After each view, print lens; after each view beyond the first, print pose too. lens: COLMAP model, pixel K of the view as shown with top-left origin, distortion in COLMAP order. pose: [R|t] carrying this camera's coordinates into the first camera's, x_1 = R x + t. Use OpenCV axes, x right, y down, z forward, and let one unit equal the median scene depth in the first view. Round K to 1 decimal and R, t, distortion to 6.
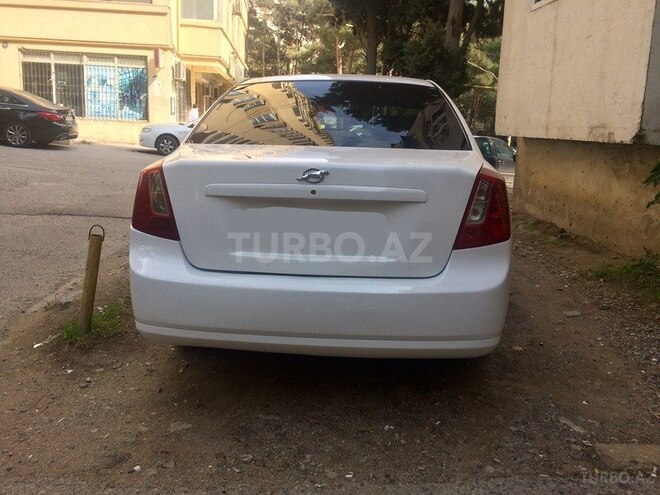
lens RADIAL K [[561.9, 0, 330.0], [0, 561.9, 247.5], [0, 0, 1]] dist [0.050614, -0.079659]
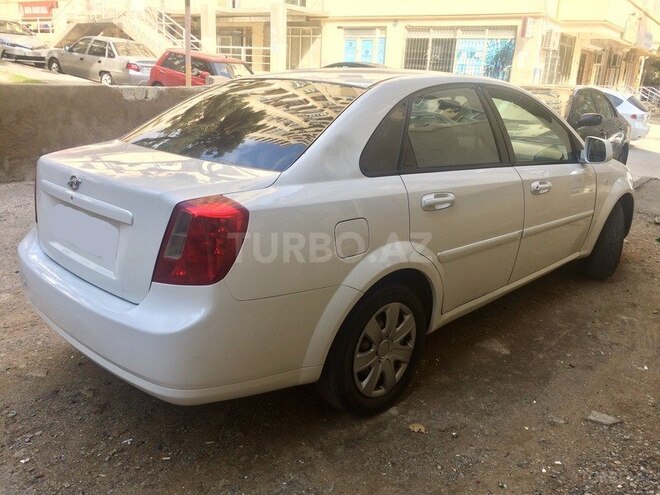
lens RADIAL K [[561.9, 0, 330.0], [0, 561.9, 247.5], [0, 0, 1]] dist [0.050614, -0.079659]
pose [[0.763455, 0.182484, -0.619545, 0.101115], [-0.149112, 0.983141, 0.105832, -0.019298], [0.628413, 0.011584, 0.777794, 0.047561]]
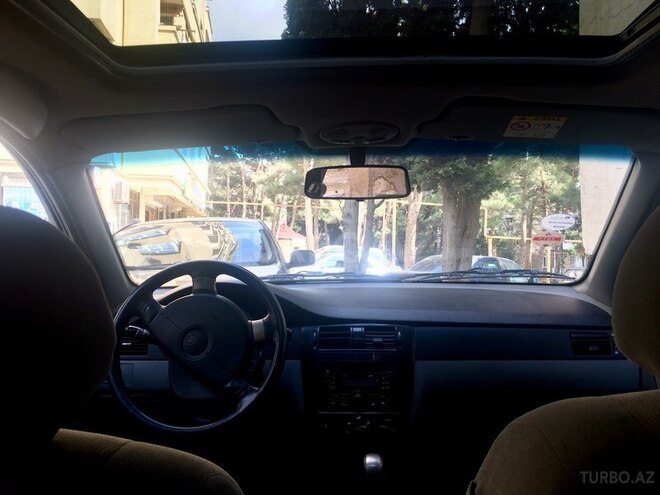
lens RADIAL K [[561.9, 0, 330.0], [0, 561.9, 247.5], [0, 0, 1]] dist [0.050614, -0.079659]
pose [[0.998072, -0.021101, 0.058376, -0.005409], [0.033041, 0.976744, -0.211848, -0.043212], [-0.052548, 0.213368, 0.975558, 0.183971]]
